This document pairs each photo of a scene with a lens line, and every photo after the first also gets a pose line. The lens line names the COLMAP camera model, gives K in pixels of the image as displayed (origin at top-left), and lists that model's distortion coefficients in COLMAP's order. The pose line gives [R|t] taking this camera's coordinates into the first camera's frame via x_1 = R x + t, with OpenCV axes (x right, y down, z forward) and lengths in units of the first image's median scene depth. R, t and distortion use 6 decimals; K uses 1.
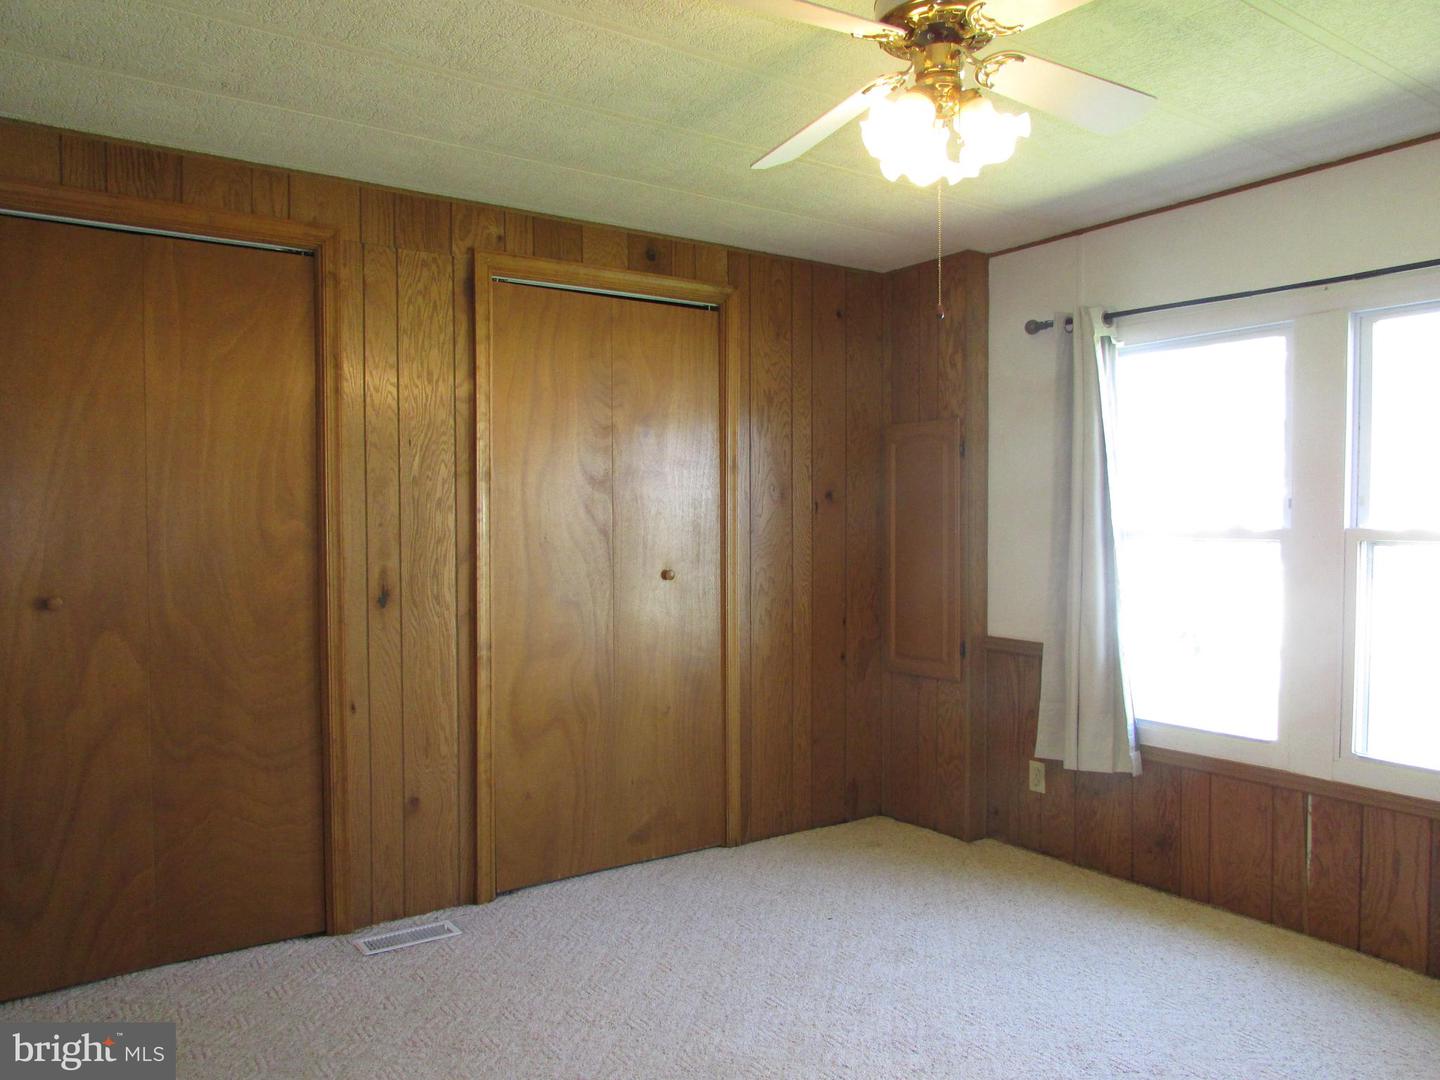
lens RADIAL K [[1044.5, 0, 717.4], [0, 1044.5, 538.5], [0, 0, 1]] dist [-0.004851, 0.004202]
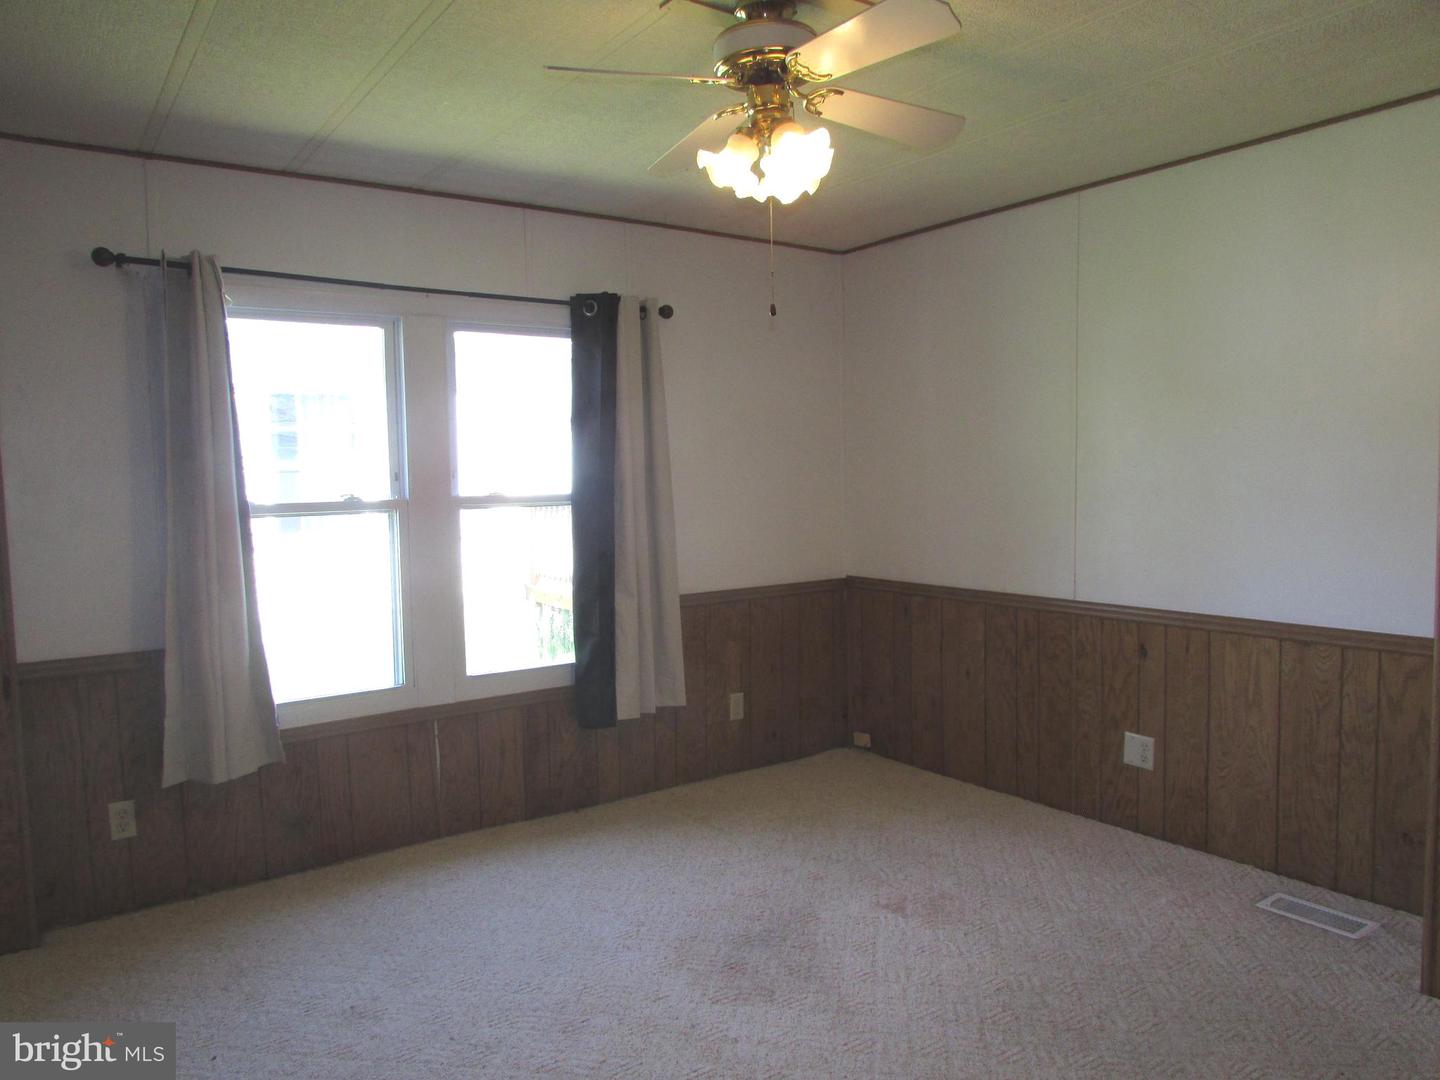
lens RADIAL K [[1044.5, 0, 717.4], [0, 1044.5, 538.5], [0, 0, 1]] dist [-0.004851, 0.004202]
pose [[0.000893, -0.056052, 0.998427, -0.586832], [0.050730, 0.997145, 0.055935, -0.012017], [-0.998712, 0.050600, 0.003734, 0.639180]]
